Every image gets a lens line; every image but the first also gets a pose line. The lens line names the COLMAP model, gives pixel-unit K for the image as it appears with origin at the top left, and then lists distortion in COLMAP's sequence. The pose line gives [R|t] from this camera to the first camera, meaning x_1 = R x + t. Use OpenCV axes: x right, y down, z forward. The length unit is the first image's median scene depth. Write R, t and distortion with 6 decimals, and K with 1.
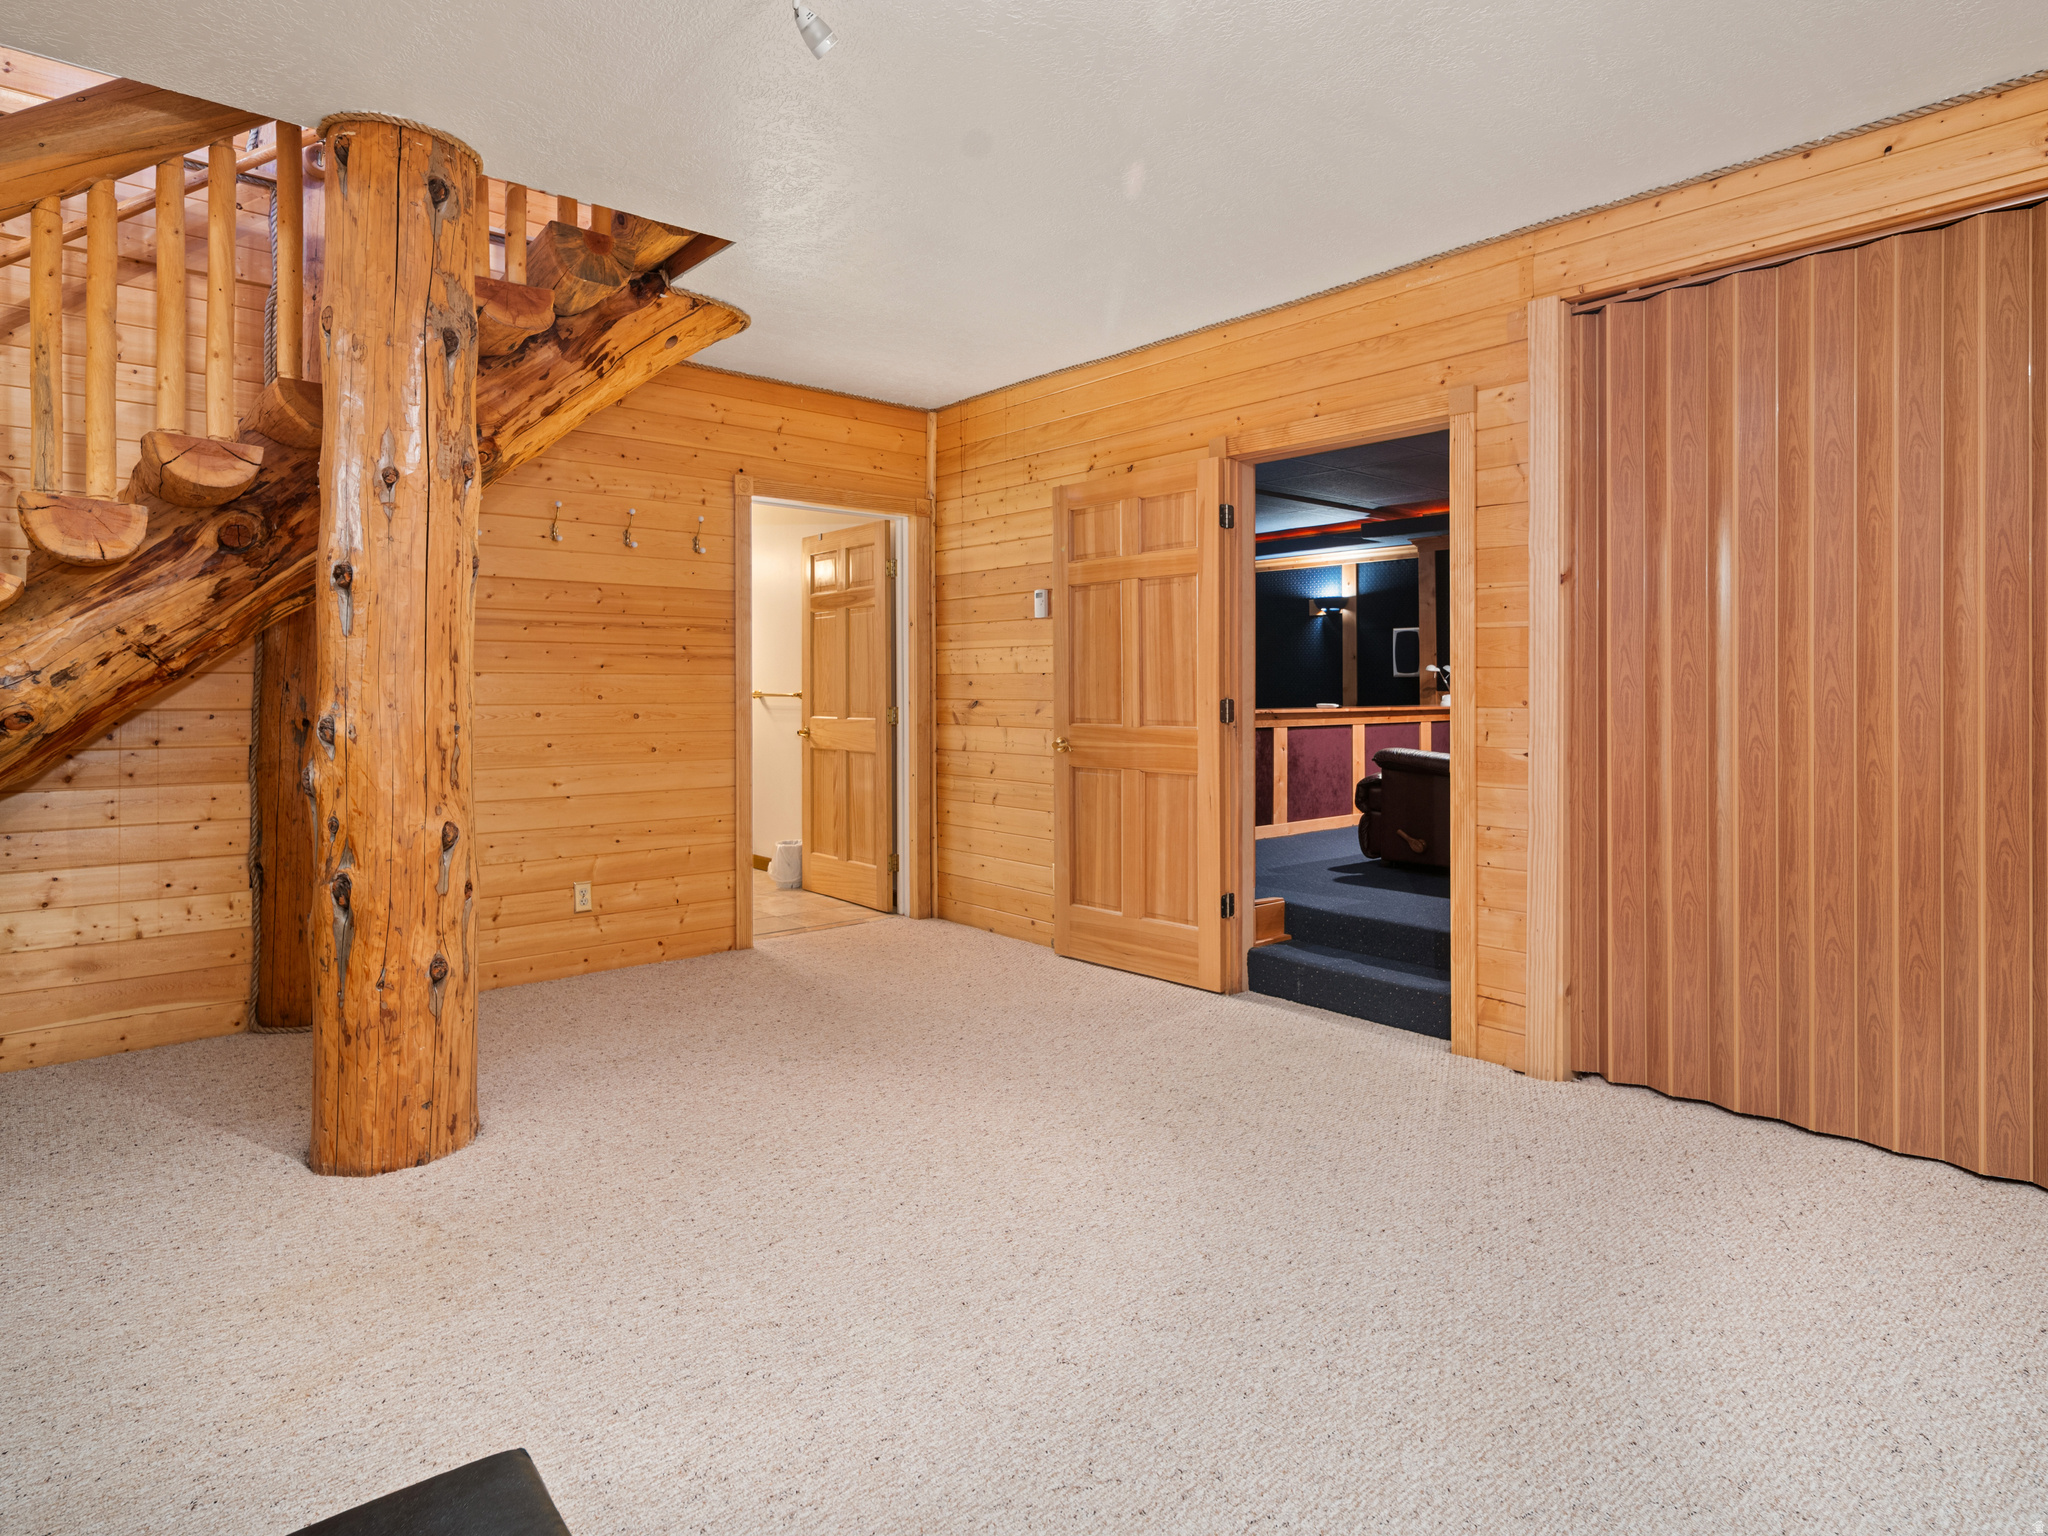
lens RADIAL K [[1113.1, 0, 1026.3], [0, 1113.1, 762.5], [0, 0, 1]] dist [-0.005012, -0.000612]
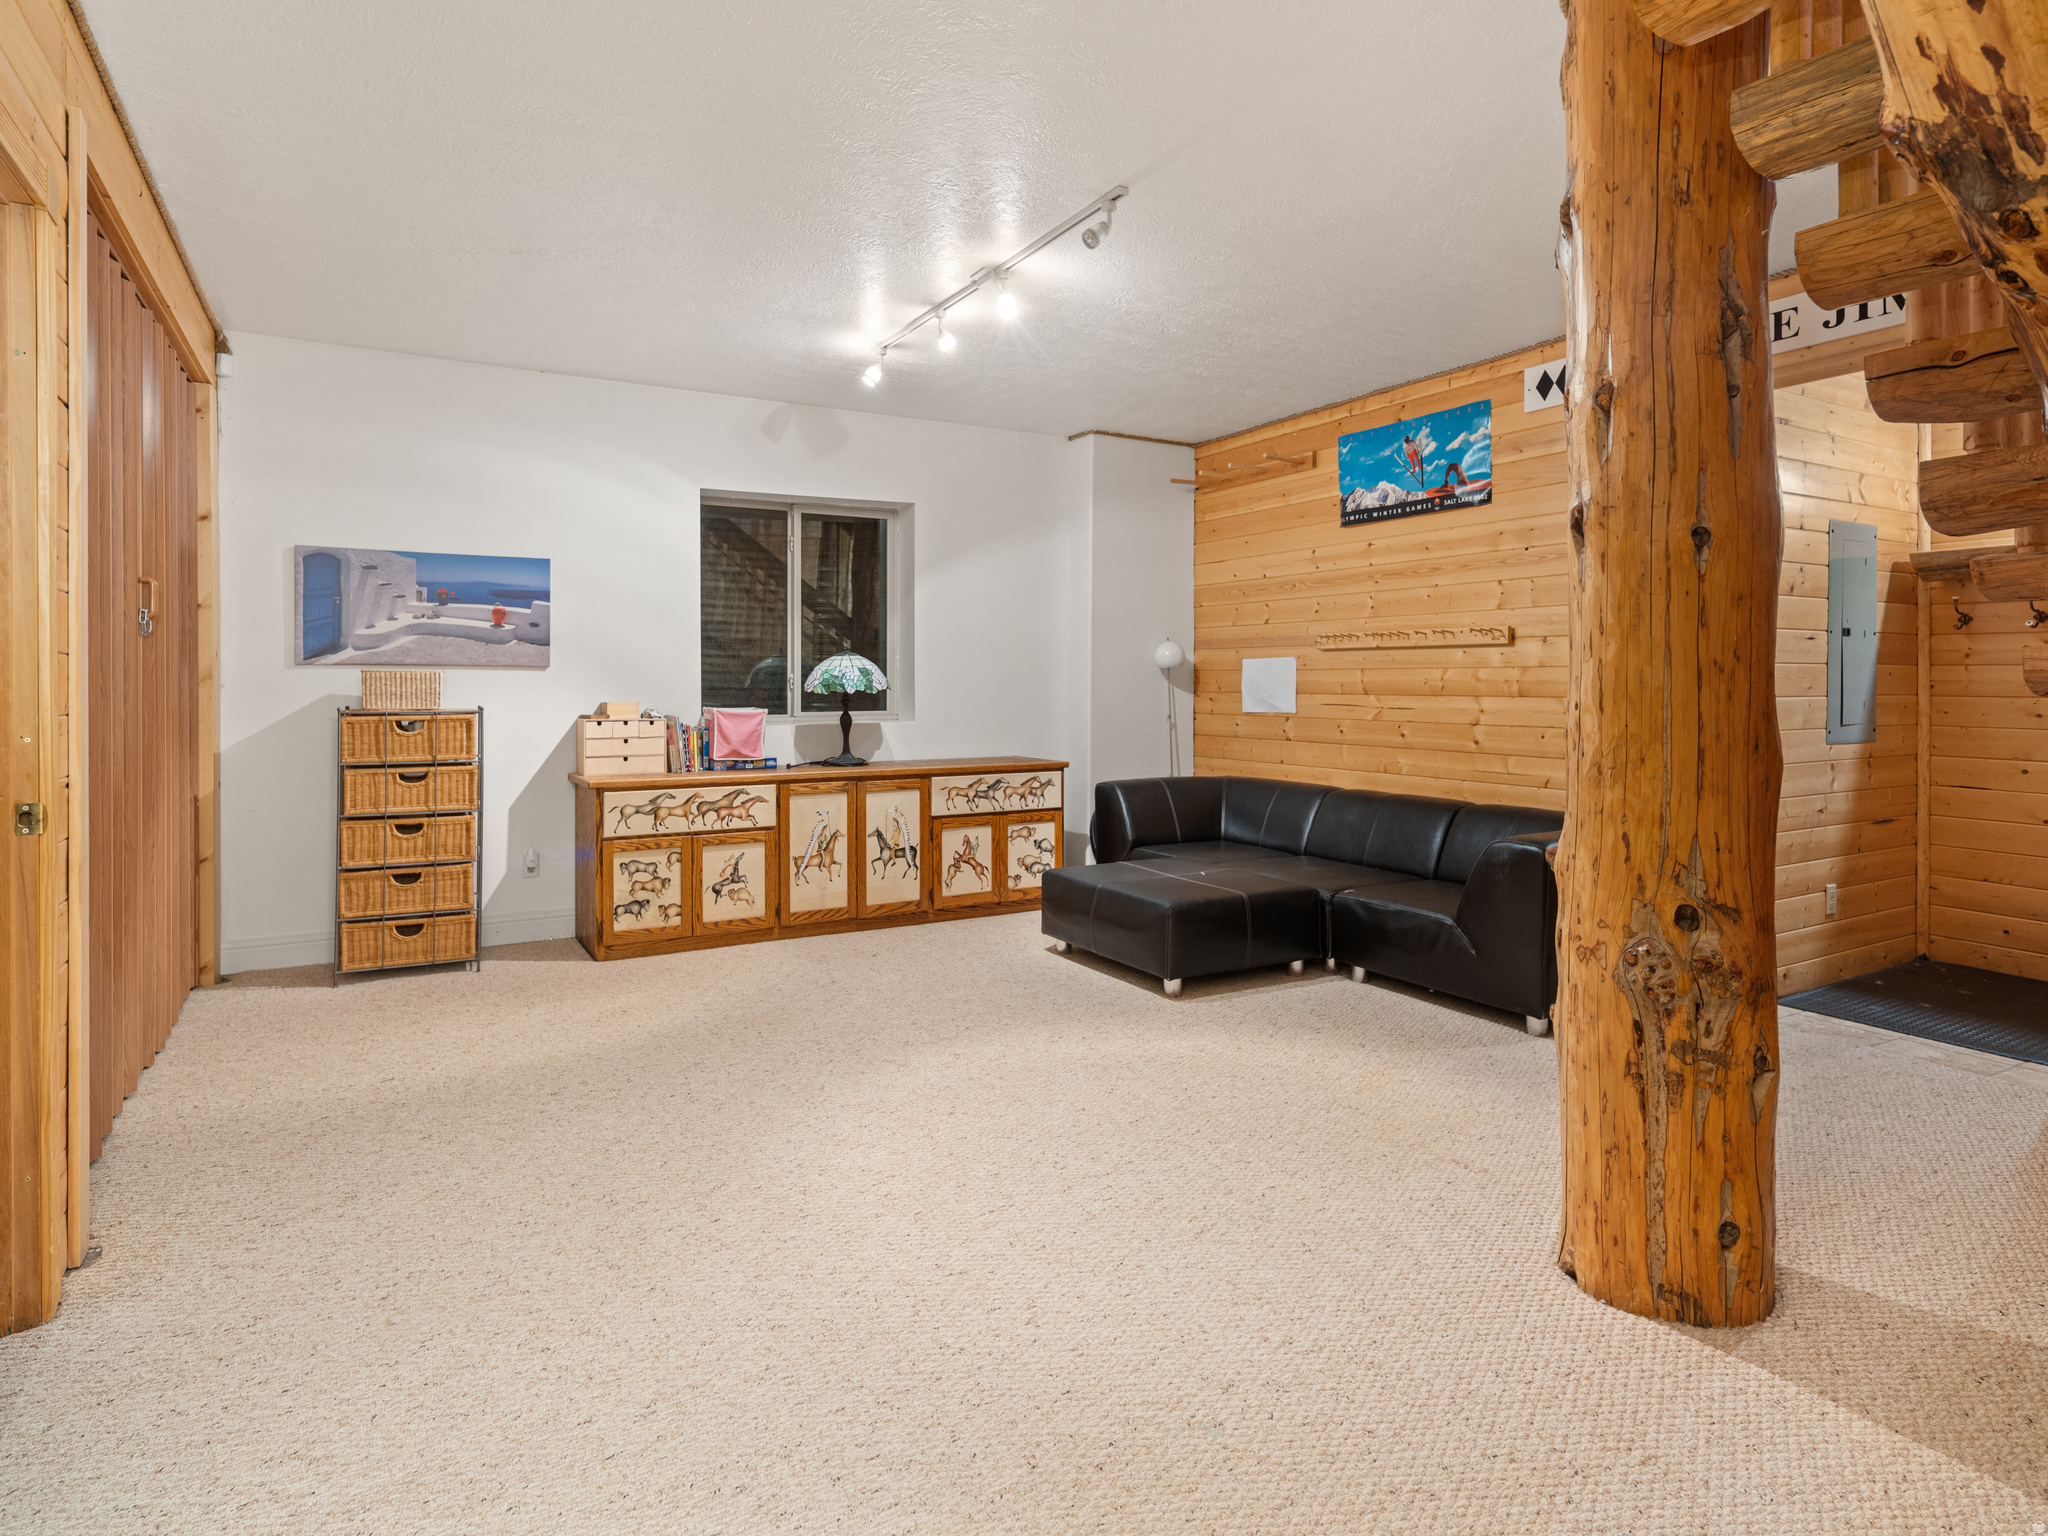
lens RADIAL K [[1113.1, 0, 1027.5], [0, 1113.1, 772.7], [0, 0, 1]] dist [-0.005012, -0.000612]
pose [[-0.982257, -0.015848, 0.186871, -0.307037], [0.013139, 0.988160, 0.152861, -0.139901], [-0.187081, 0.152604, -0.970419, 1.994493]]
